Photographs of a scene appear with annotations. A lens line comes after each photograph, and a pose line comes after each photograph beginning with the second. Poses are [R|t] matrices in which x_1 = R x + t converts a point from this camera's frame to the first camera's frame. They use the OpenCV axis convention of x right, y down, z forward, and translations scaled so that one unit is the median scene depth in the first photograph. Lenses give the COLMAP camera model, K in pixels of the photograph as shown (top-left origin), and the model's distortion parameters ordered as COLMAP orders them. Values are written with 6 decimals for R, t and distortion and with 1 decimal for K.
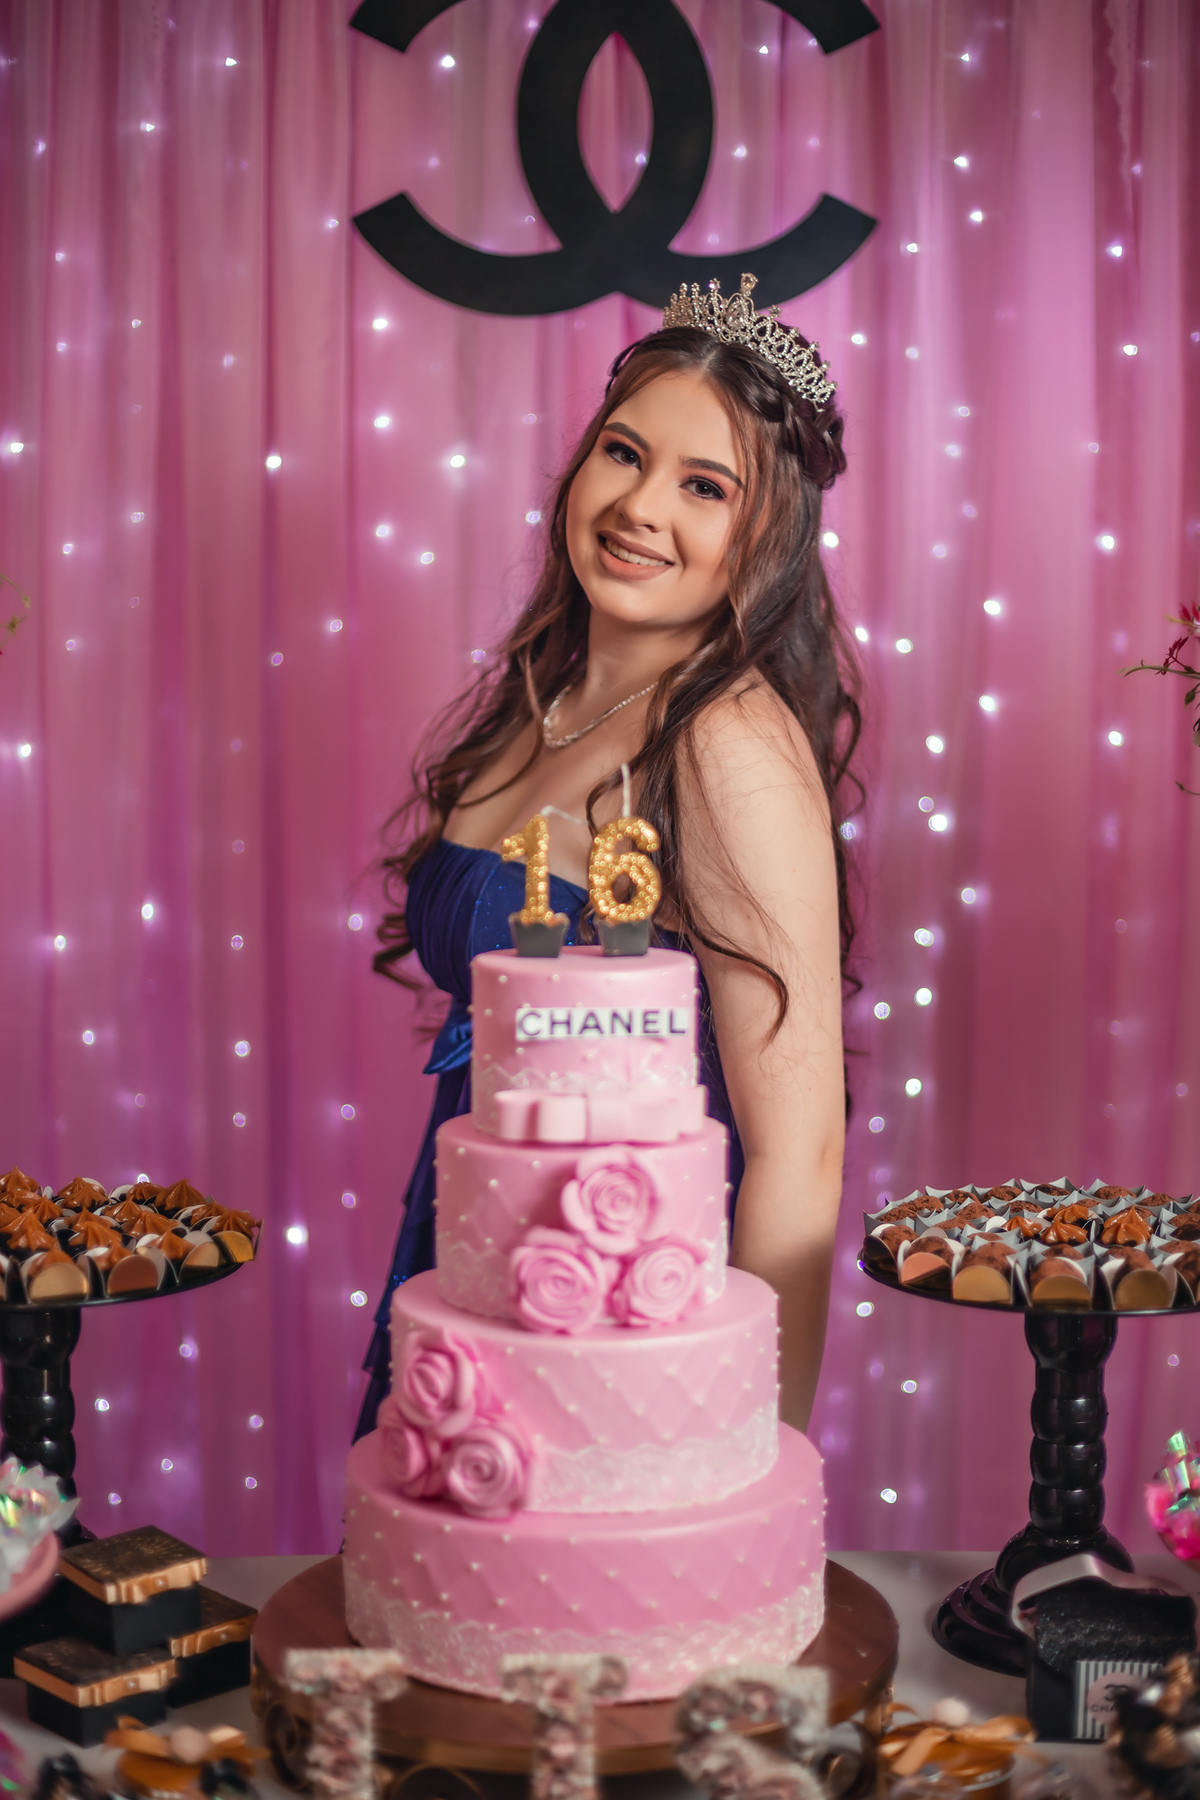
lens RADIAL K [[2630.4, 0, 626.7], [0, 2630.4, 988.1], [0, 0, 1]] dist [-0.122363, 0.000000]
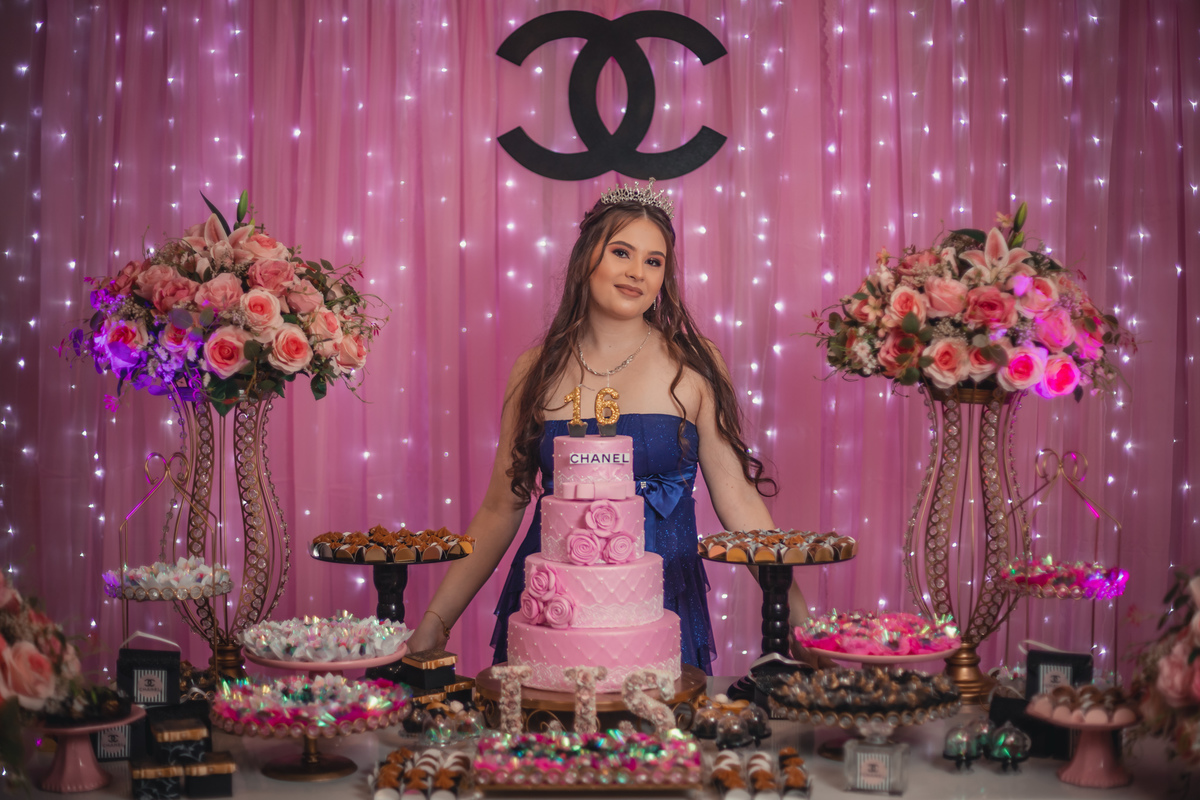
lens RADIAL K [[1753.6, 0, 609.4], [0, 1753.6, 401.6], [0, 0, 1]] dist [-0.122363, 0.000000]
pose [[0.999831, -0.002945, -0.018122, 0.033558], [0.001542, 0.997035, -0.076937, 0.089604], [0.018295, 0.076897, 0.996871, -0.844485]]
